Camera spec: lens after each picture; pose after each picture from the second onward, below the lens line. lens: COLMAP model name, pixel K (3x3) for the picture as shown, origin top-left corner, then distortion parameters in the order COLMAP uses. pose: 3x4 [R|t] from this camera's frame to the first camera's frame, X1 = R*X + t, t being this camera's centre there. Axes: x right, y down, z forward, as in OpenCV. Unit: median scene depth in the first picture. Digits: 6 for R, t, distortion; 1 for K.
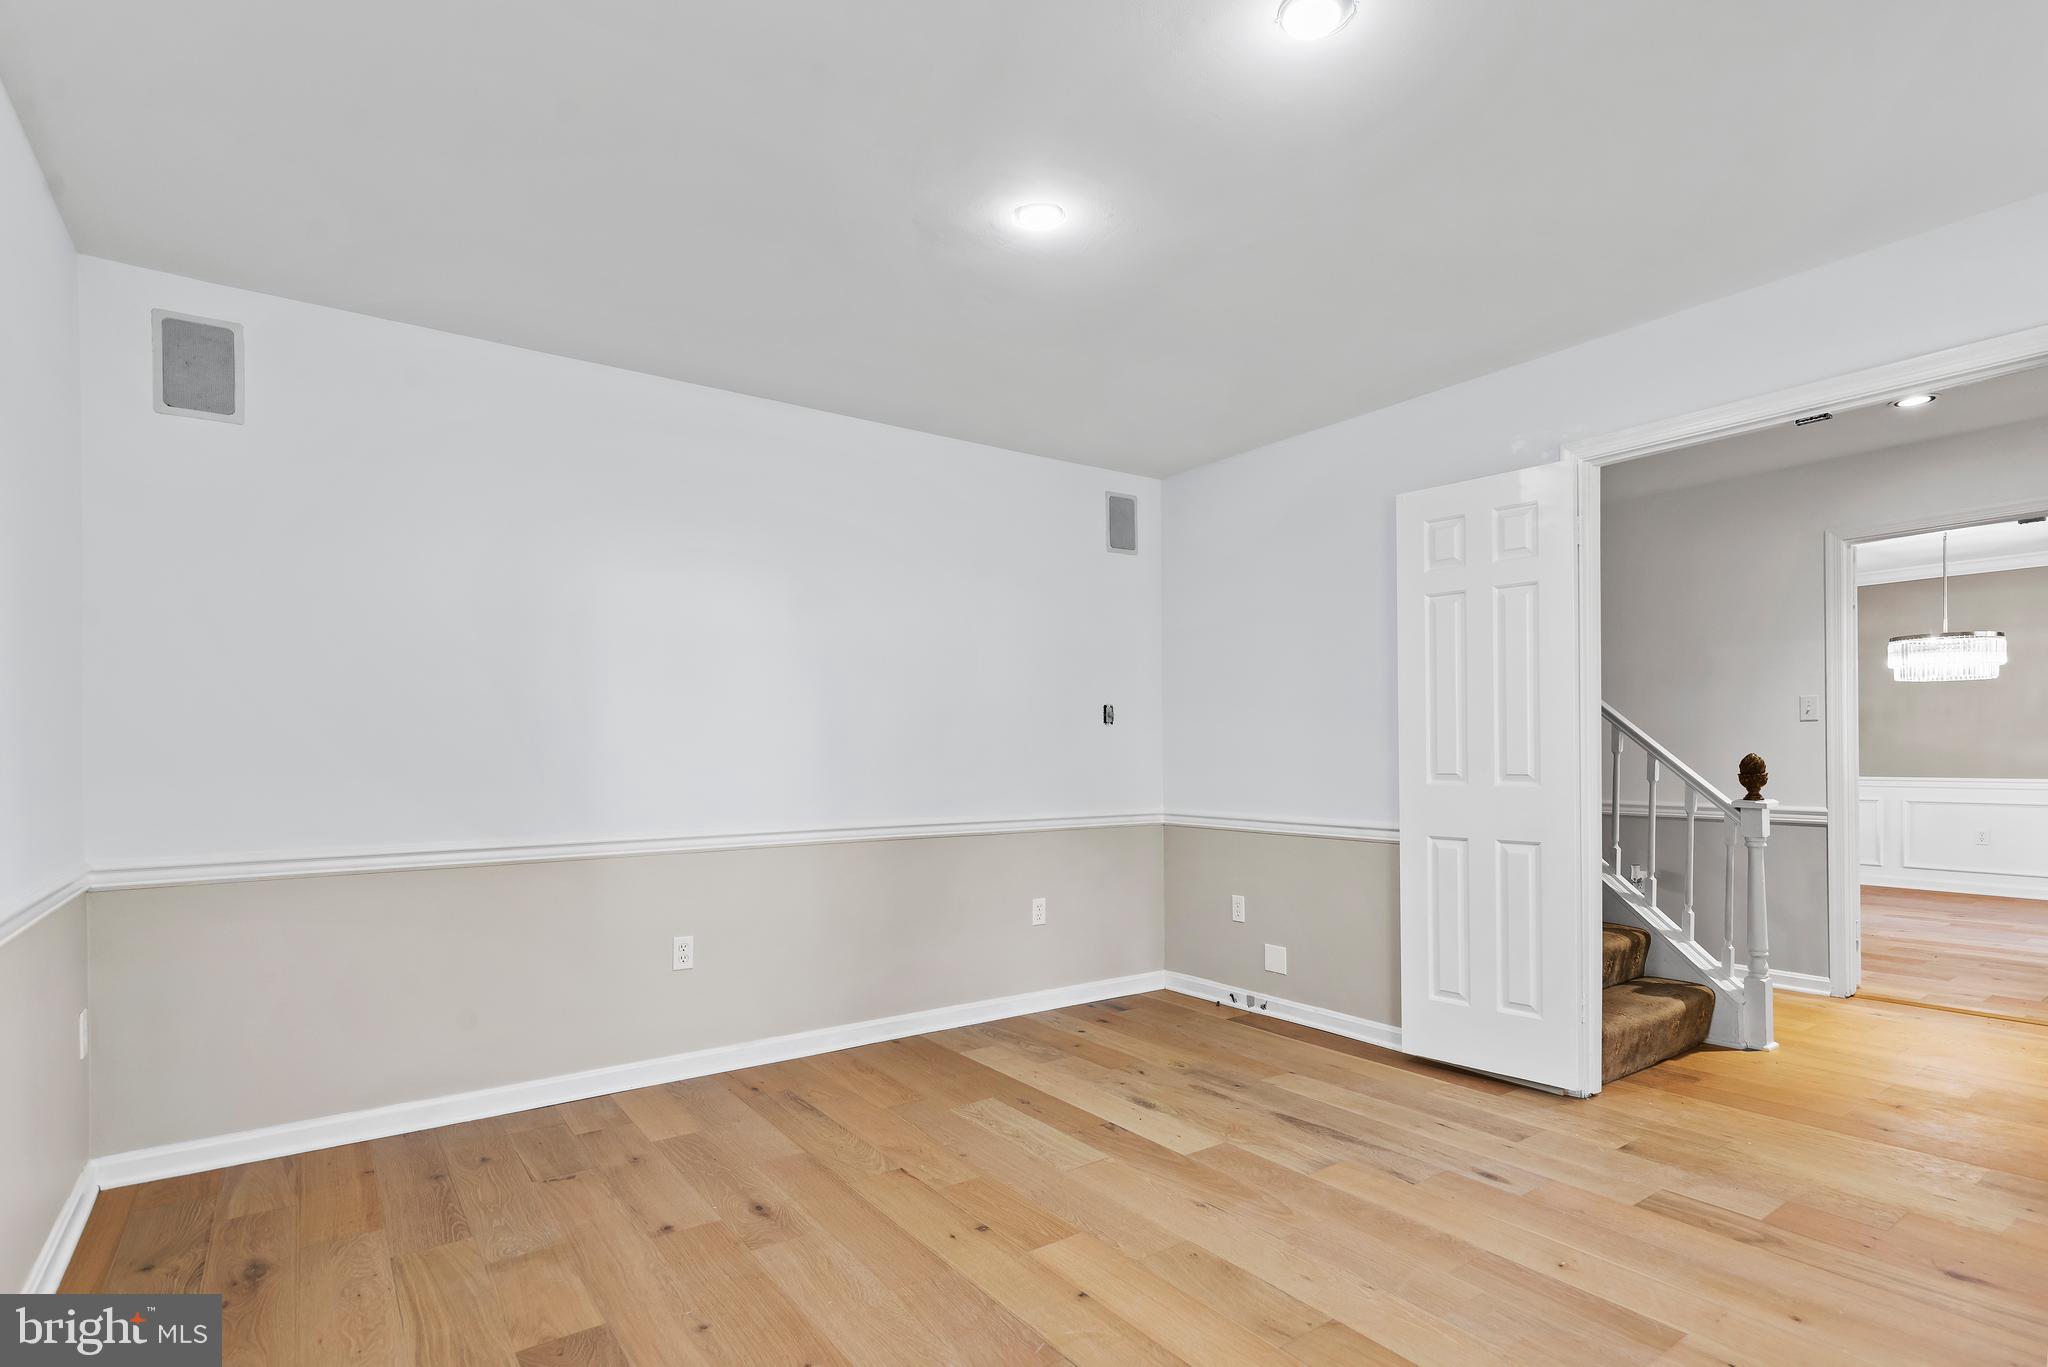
lens RADIAL K [[1009.3, 0, 1072.1], [0, 1009.3, 742.1], [0, 0, 1]] dist [0.004328, -0.000706]
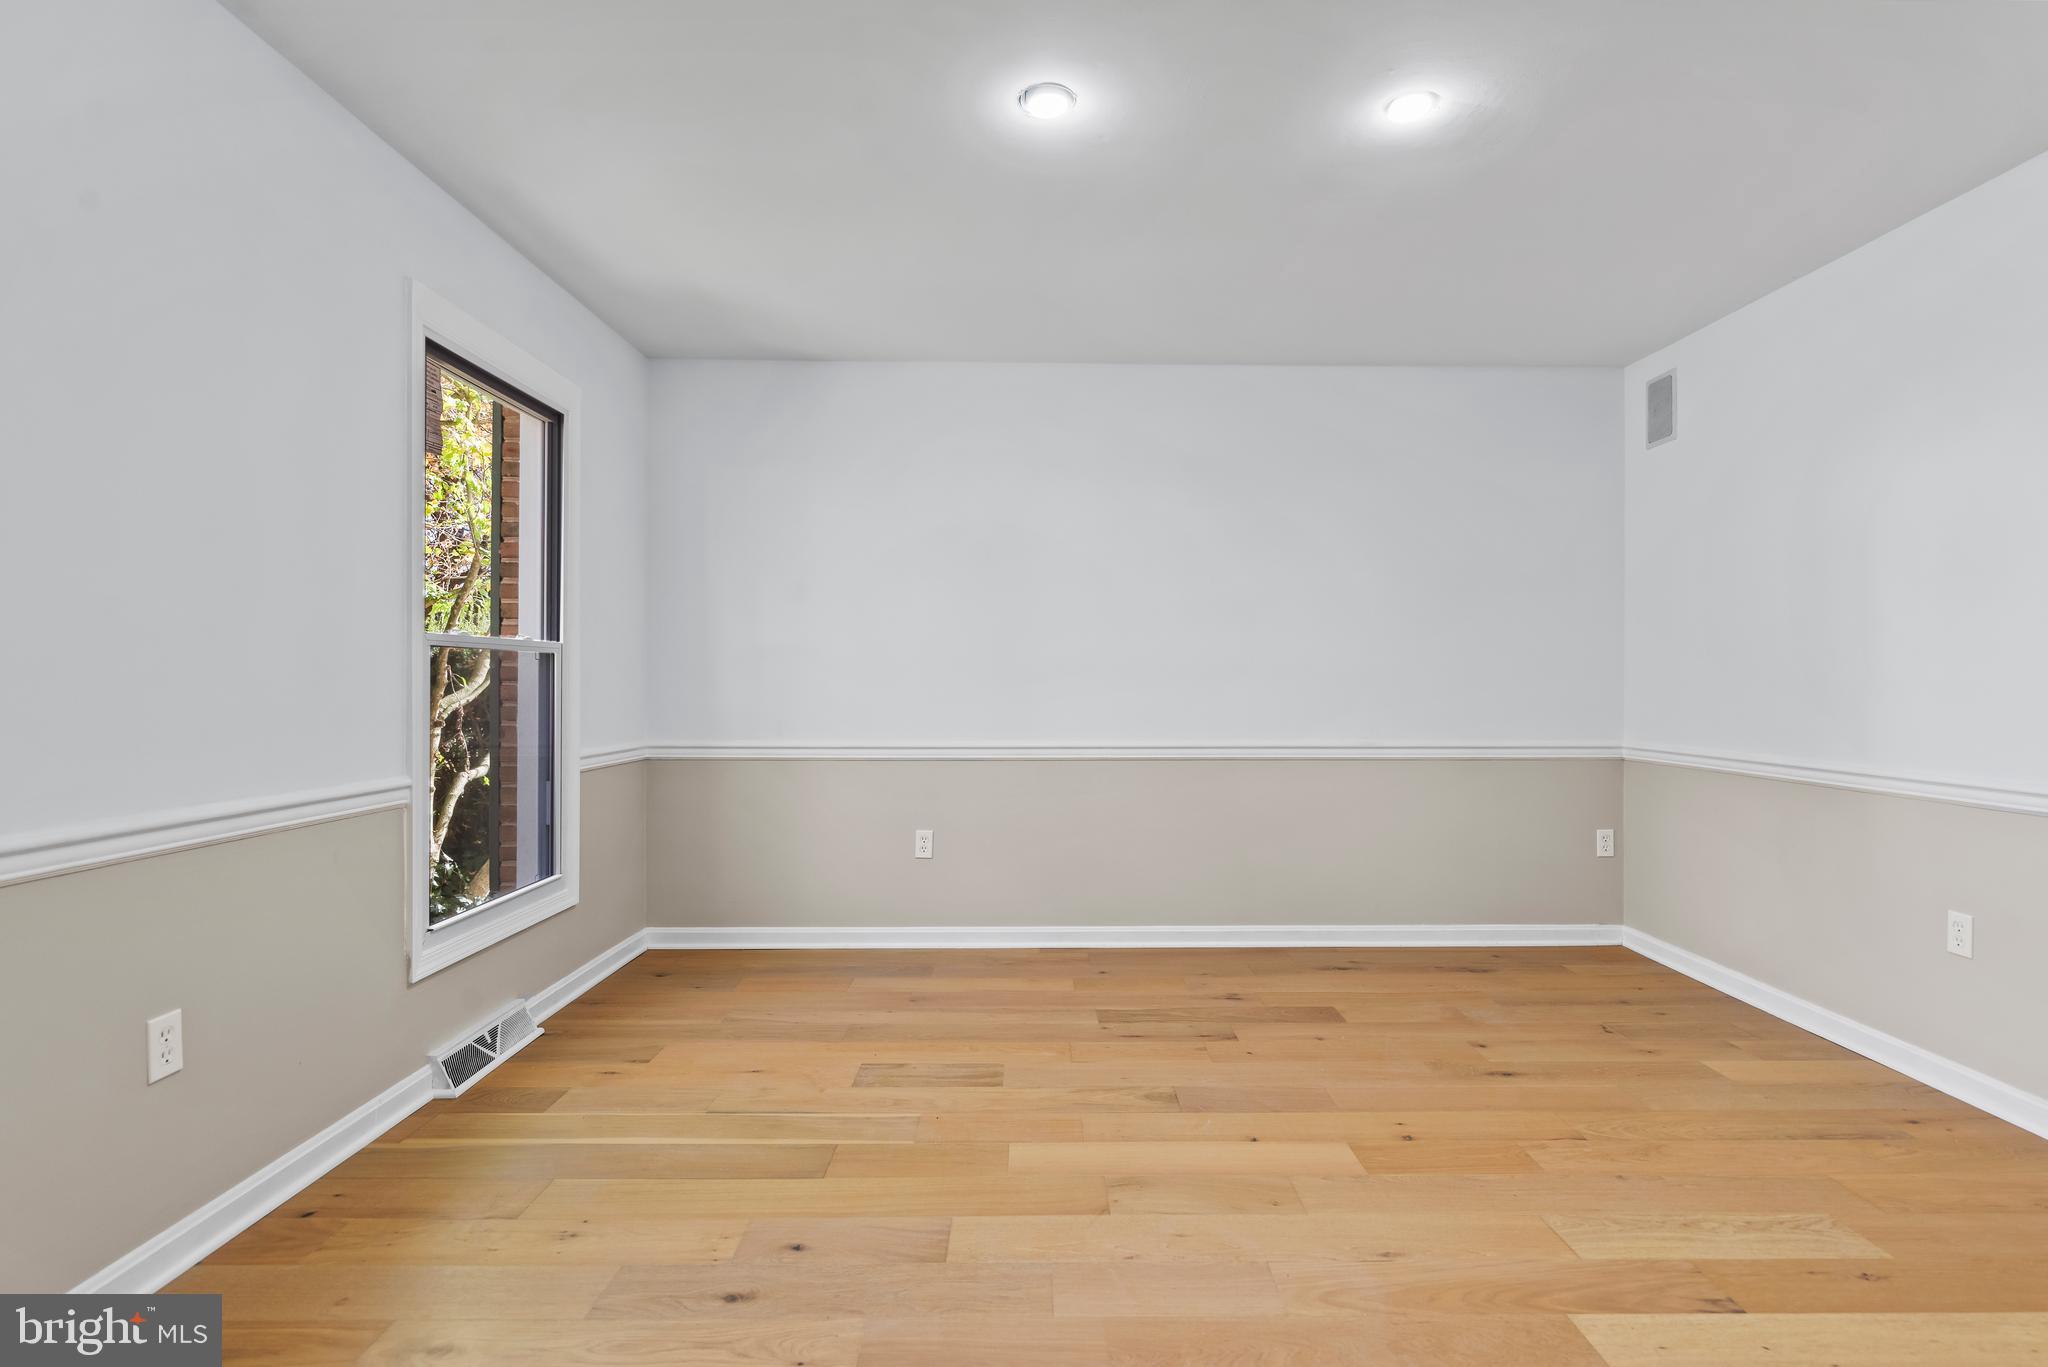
lens RADIAL K [[1009.3, 0, 1050.1], [0, 1009.3, 679.5], [0, 0, 1]] dist [0.004328, -0.000706]
pose [[-0.585128, 0.006444, -0.810915, 0.785546], [0.008878, 0.999959, 0.001540, 0.007205], [0.810892, -0.006298, -0.585162, 1.074462]]
